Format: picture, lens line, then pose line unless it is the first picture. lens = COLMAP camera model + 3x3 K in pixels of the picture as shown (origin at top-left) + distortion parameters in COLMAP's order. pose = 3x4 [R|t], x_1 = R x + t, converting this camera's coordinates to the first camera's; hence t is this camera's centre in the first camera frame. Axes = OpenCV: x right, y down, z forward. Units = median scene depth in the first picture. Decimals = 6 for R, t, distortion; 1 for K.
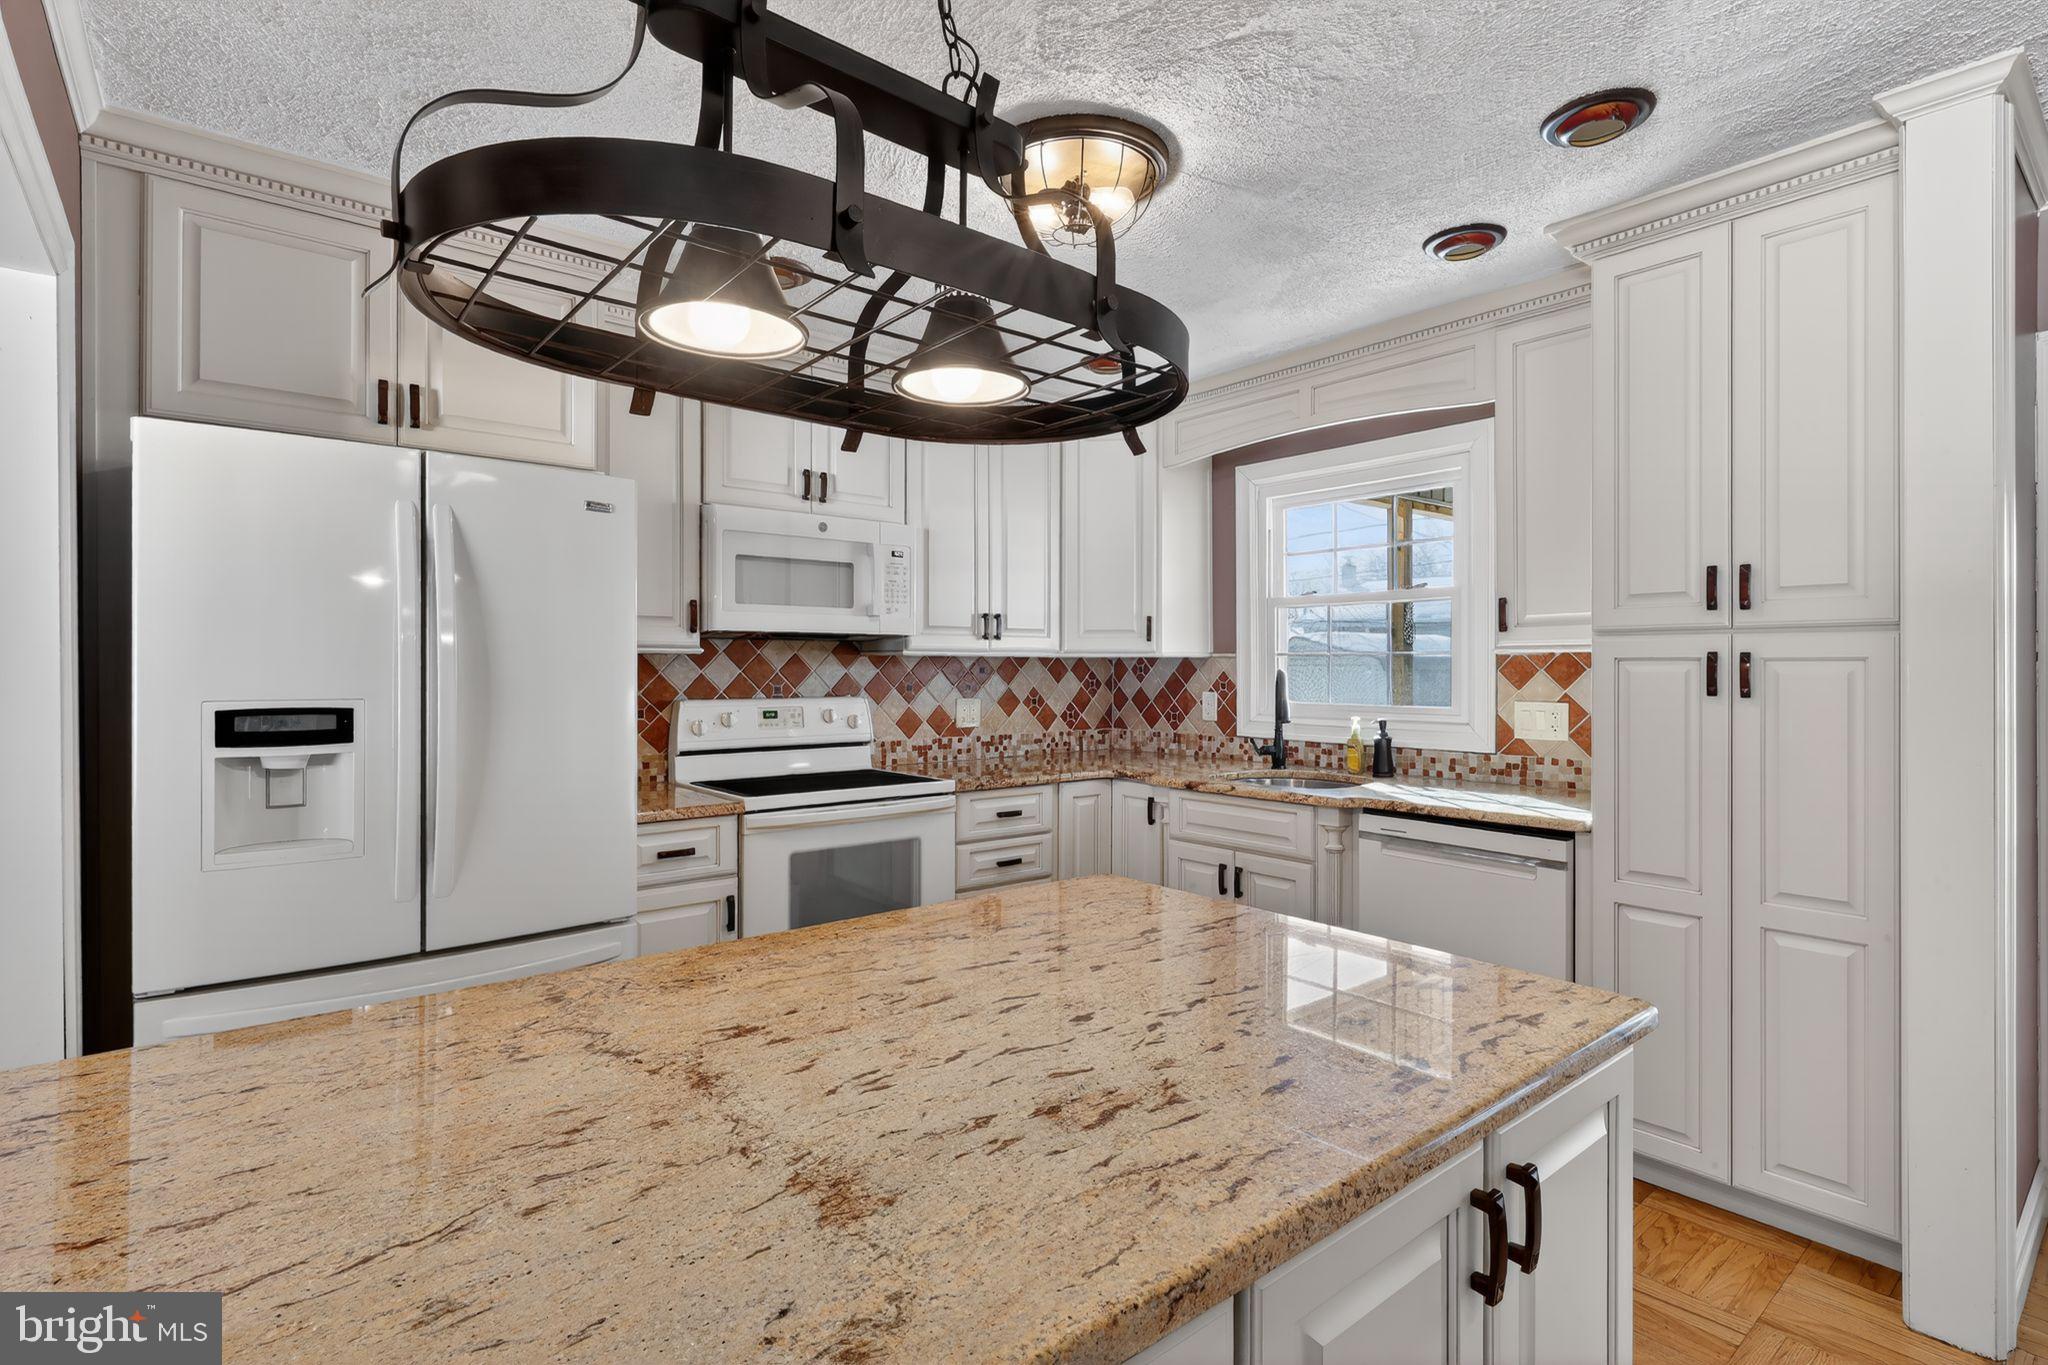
lens RADIAL K [[985.8, 0, 1023.3], [0, 985.8, 674.0], [0, 0, 1]] dist [-0.000292, -0.000016]
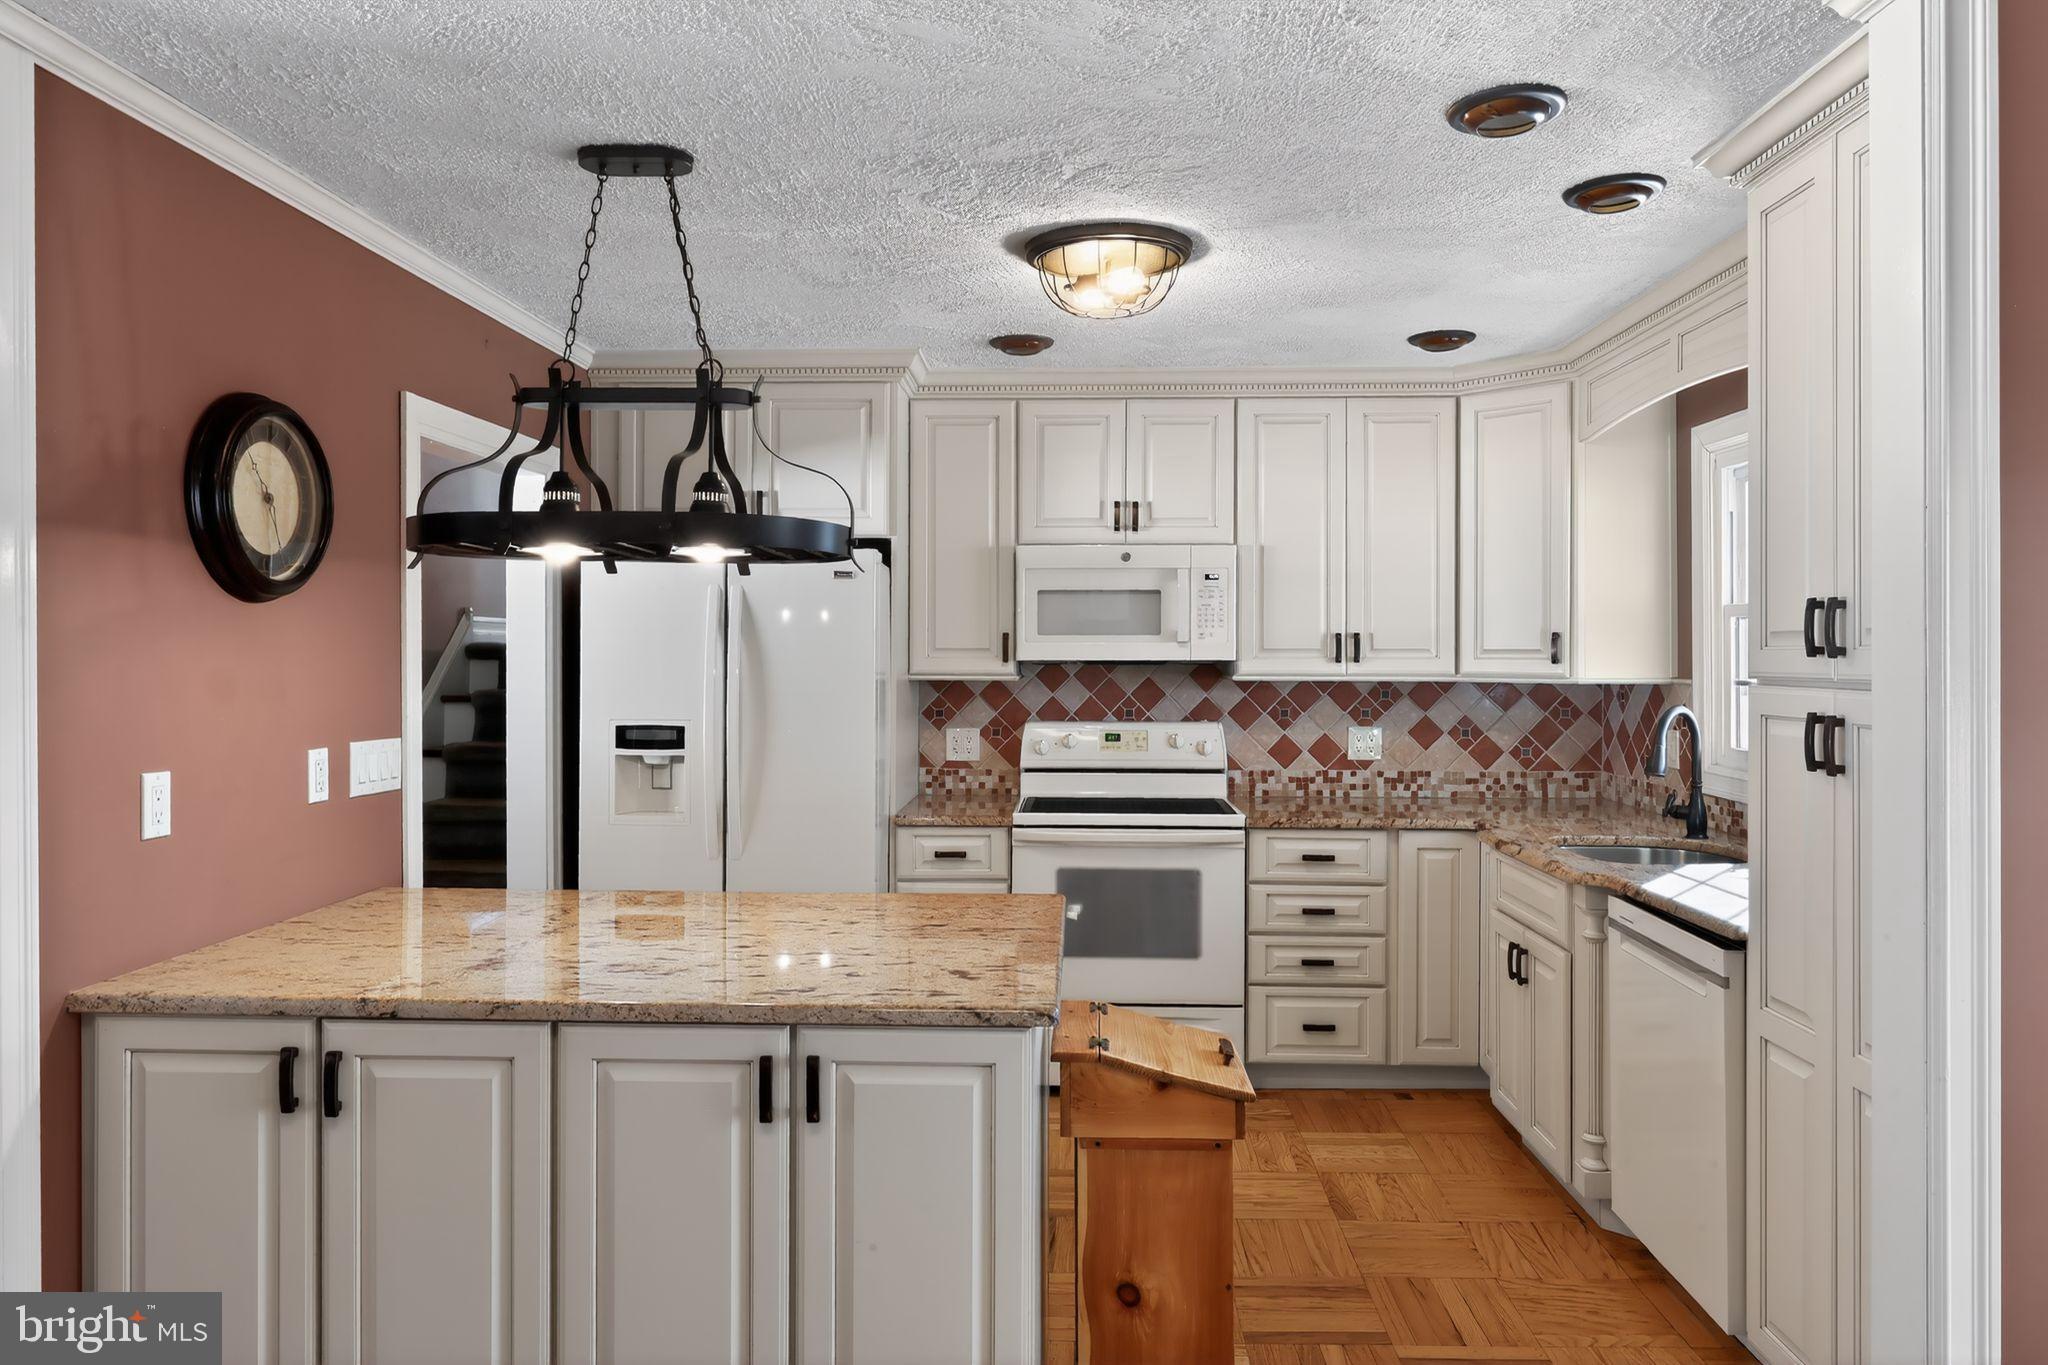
lens RADIAL K [[1360.1, 0, 1024.9], [0, 1360.1, 653.9], [0, 0, 1]] dist [0.006320, 0.000612]
pose [[0.741614, 0.000759, -0.670826, 0.595479], [-0.004528, 0.999982, -0.003874, -0.037990], [0.670811, 0.005910, 0.741604, -0.105455]]
